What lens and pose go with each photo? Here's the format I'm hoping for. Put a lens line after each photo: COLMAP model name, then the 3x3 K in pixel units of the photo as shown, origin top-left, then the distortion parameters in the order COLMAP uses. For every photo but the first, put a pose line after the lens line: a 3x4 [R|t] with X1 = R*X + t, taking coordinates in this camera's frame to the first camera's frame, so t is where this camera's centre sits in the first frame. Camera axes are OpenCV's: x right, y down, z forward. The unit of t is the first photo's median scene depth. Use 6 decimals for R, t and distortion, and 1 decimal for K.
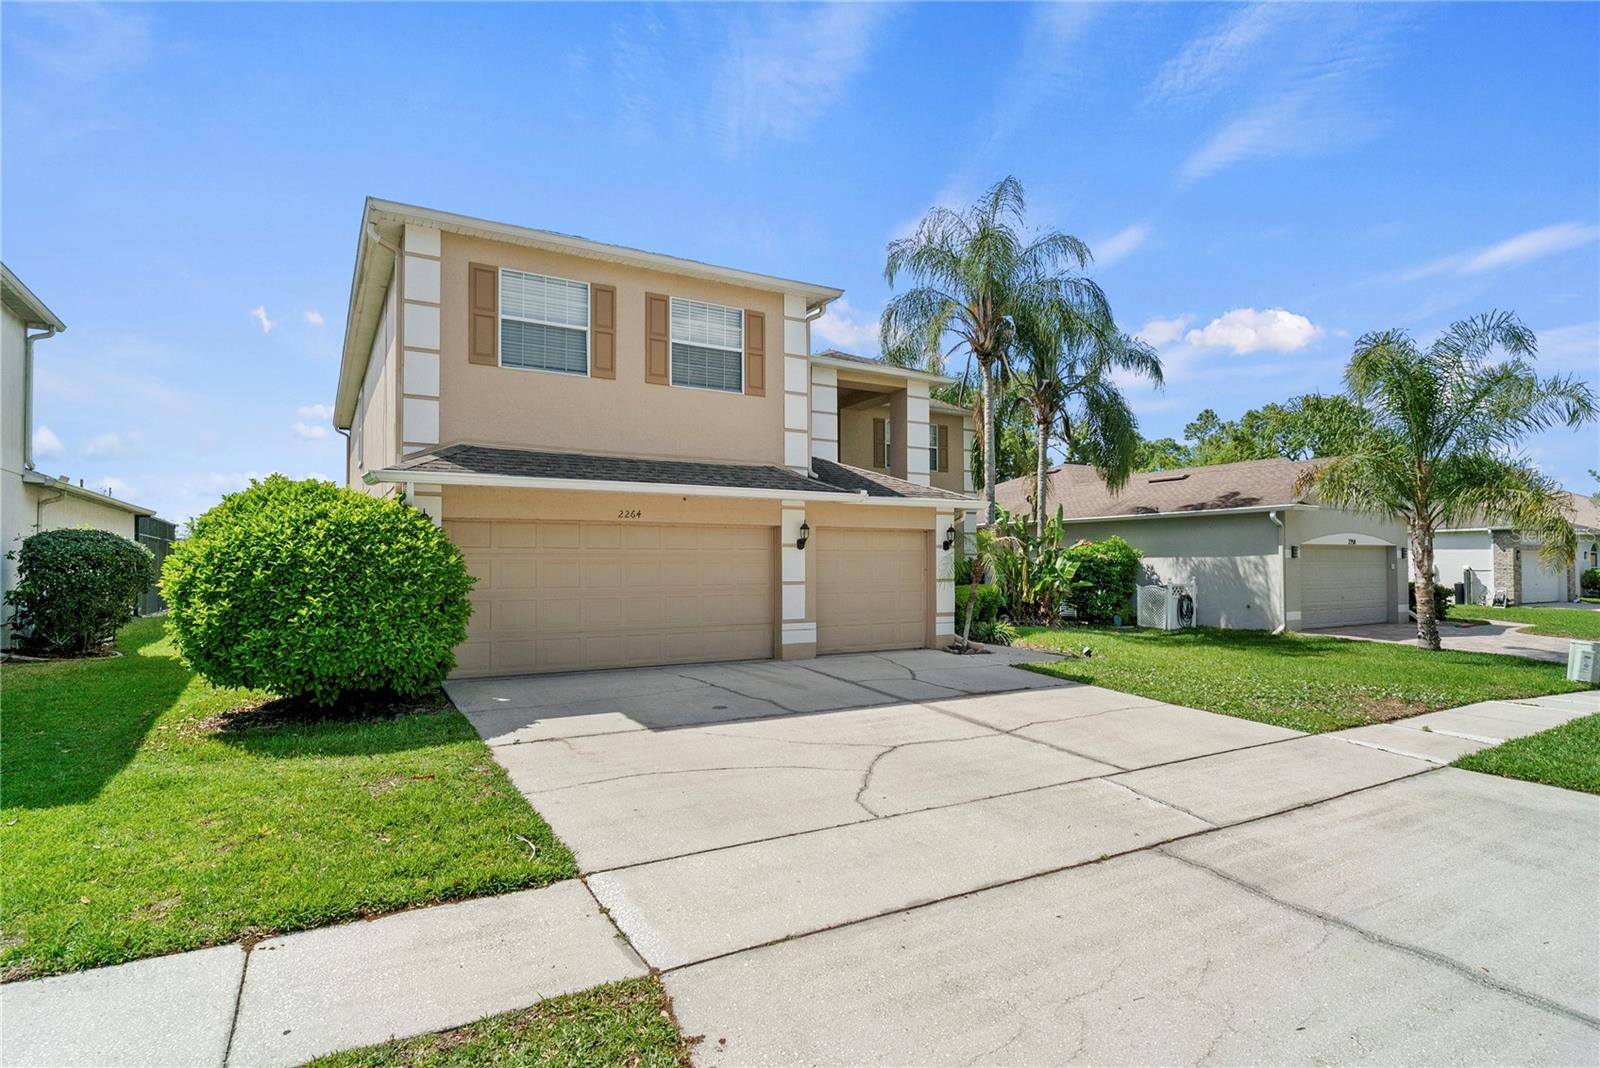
lens RADIAL K [[827.1, 0, 791.8], [0, 827.1, 533.5], [0, 0, 1]] dist [-0.002585, -0.000100]
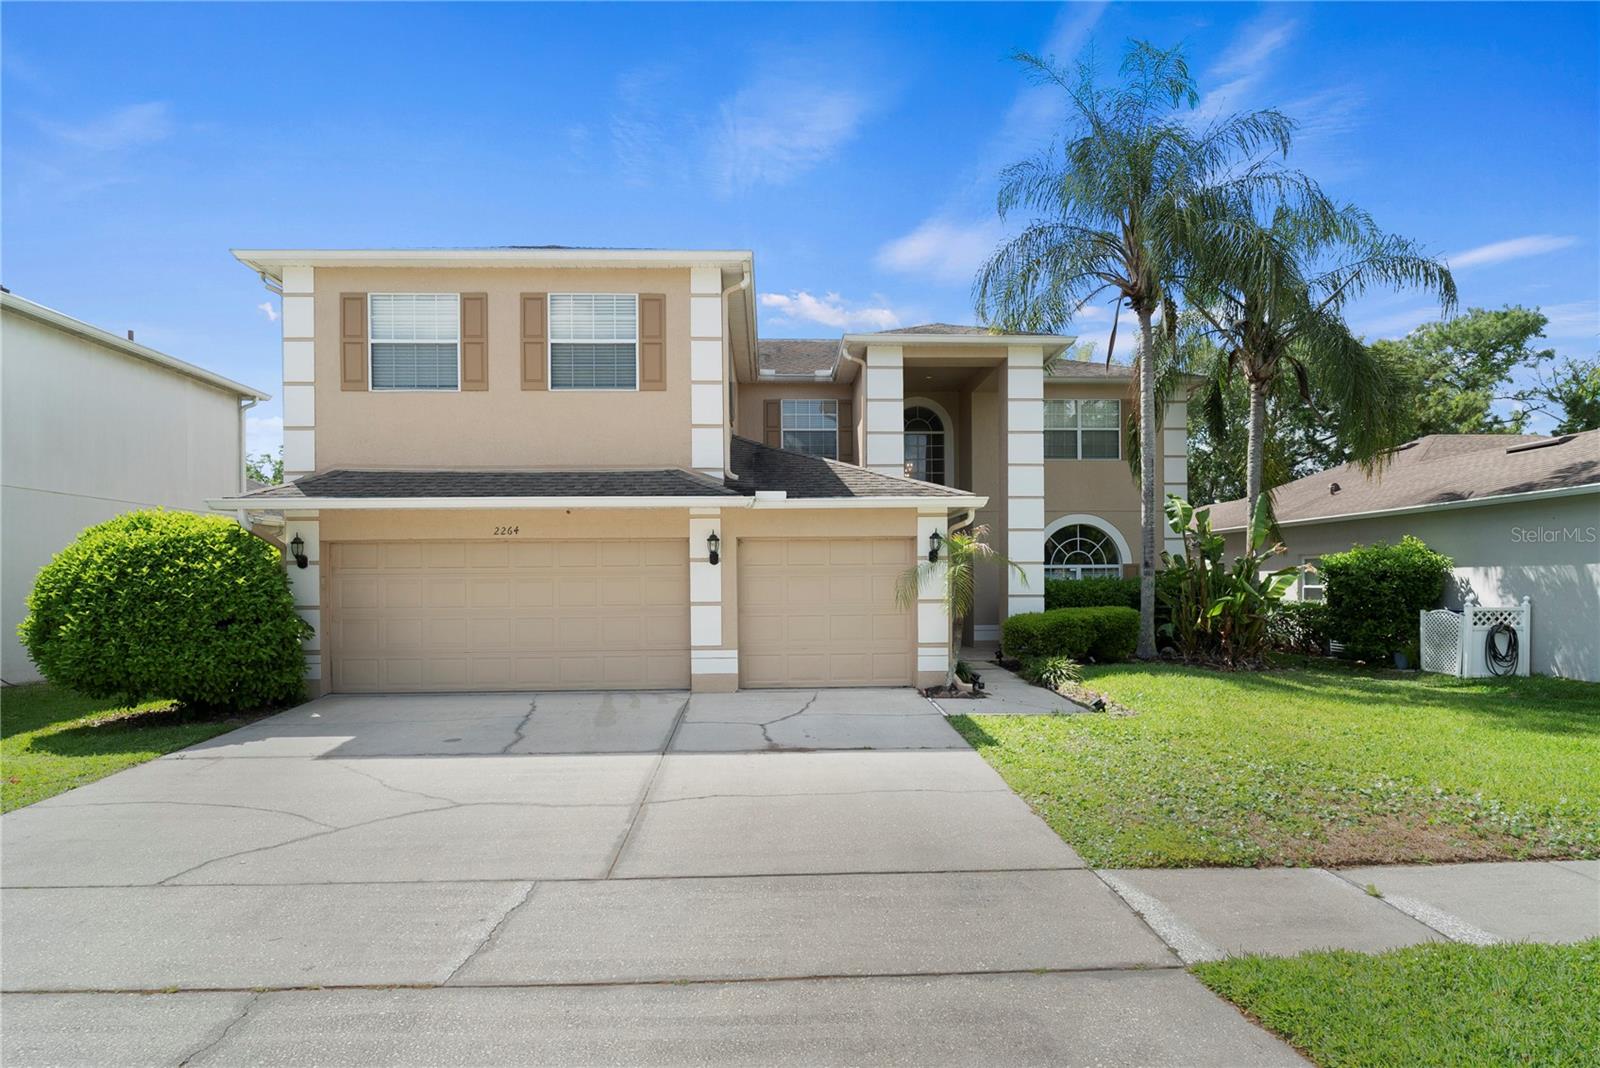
lens RADIAL K [[859.0, 0, 797.0], [0, 859.0, 579.5], [0, 0, 1]] dist [-0.003895, -0.001375]
pose [[0.880877, -0.006760, -0.473298, 0.518025], [0.023750, 0.999270, 0.029930, 0.010075], [0.472750, -0.037605, 0.880394, 0.260390]]
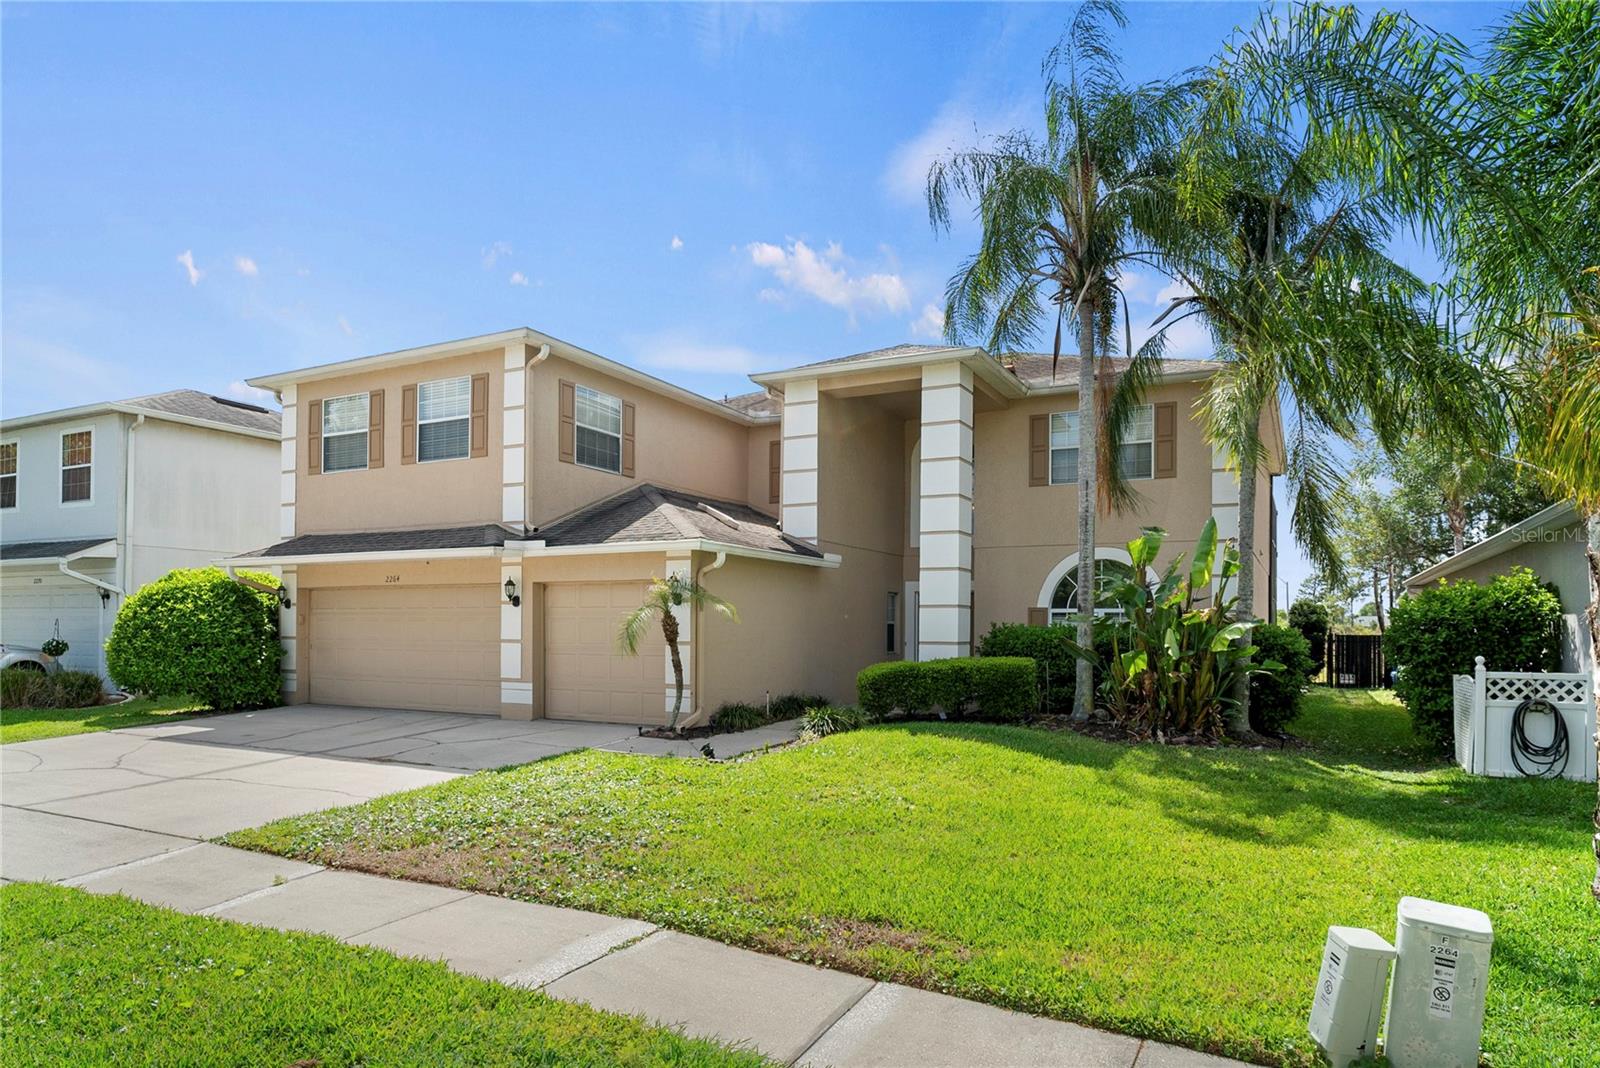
lens RADIAL K [[960.0, 0, 799.8], [0, 960.0, 616.5], [0, 0, 1]] dist [-0.003157, -0.000131]
pose [[0.533198, -0.004753, -0.845977, 1.163909], [0.024045, 0.999665, 0.009538, 0.028539], [0.845649, -0.025427, 0.533134, 0.694036]]
